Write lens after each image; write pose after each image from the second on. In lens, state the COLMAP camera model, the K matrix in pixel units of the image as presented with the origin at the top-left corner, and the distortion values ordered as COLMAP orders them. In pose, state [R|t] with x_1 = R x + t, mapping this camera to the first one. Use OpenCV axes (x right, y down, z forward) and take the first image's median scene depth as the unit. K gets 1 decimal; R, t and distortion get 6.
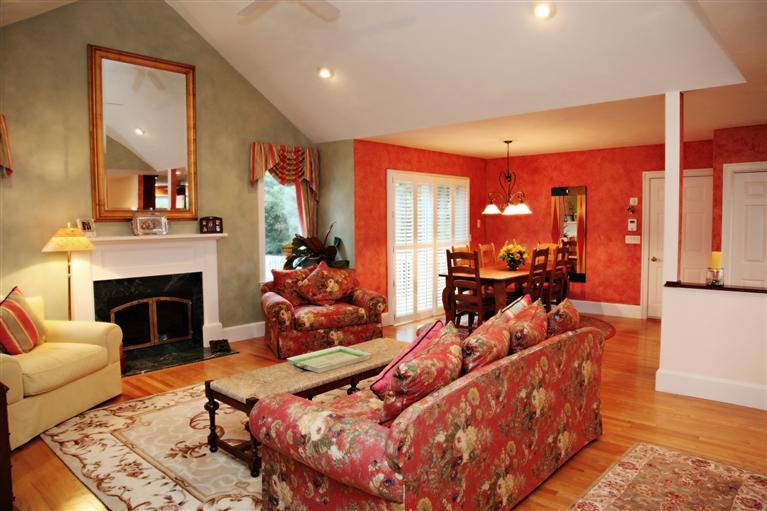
lens RADIAL K [[520.9, 0, 383.5], [0, 520.9, 255.5], [0, 0, 1]] dist [-0.120596, 0.065784]
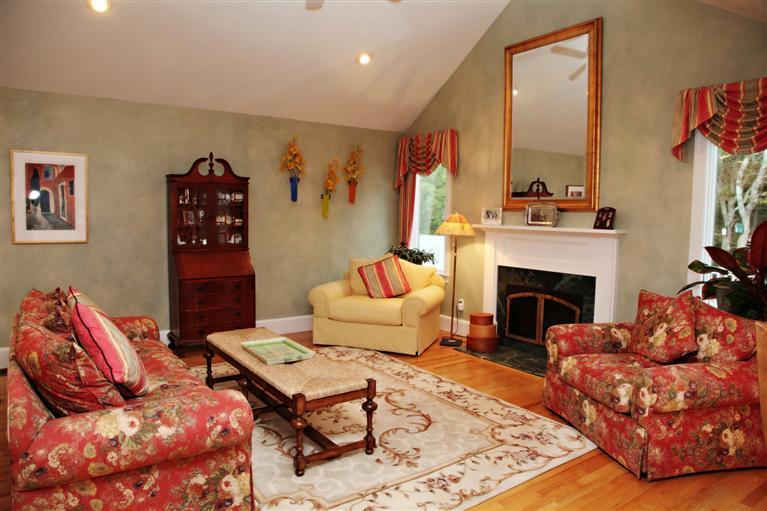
lens RADIAL K [[520.9, 0, 383.5], [0, 520.9, 255.5], [0, 0, 1]] dist [-0.120596, 0.065784]
pose [[-0.211958, 0.087707, -0.973335, 0.493150], [-0.077623, 0.991307, 0.106230, -0.060960], [0.974191, 0.098070, -0.203307, 0.860653]]
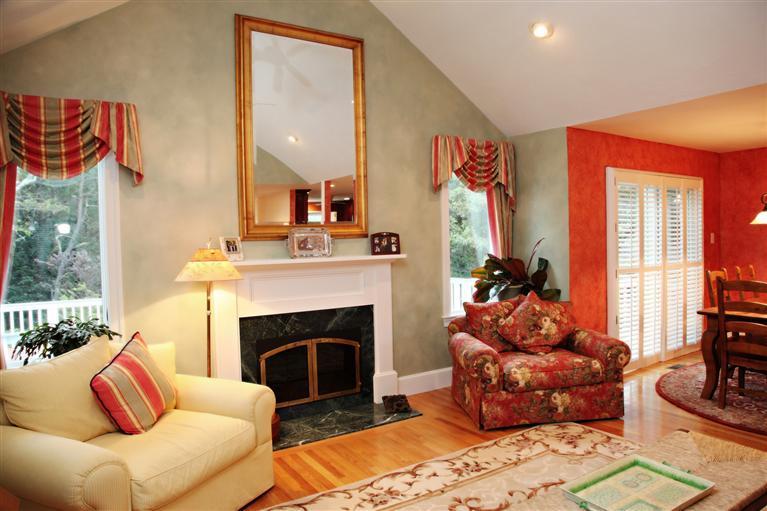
lens RADIAL K [[520.9, 0, 383.5], [0, 520.9, 255.5], [0, 0, 1]] dist [-0.120596, 0.065784]
pose [[0.965304, -0.004431, -0.261093, -0.139504], [-0.003551, 0.999541, -0.030090, -0.018611], [0.261106, 0.029973, 0.964845, 0.260888]]
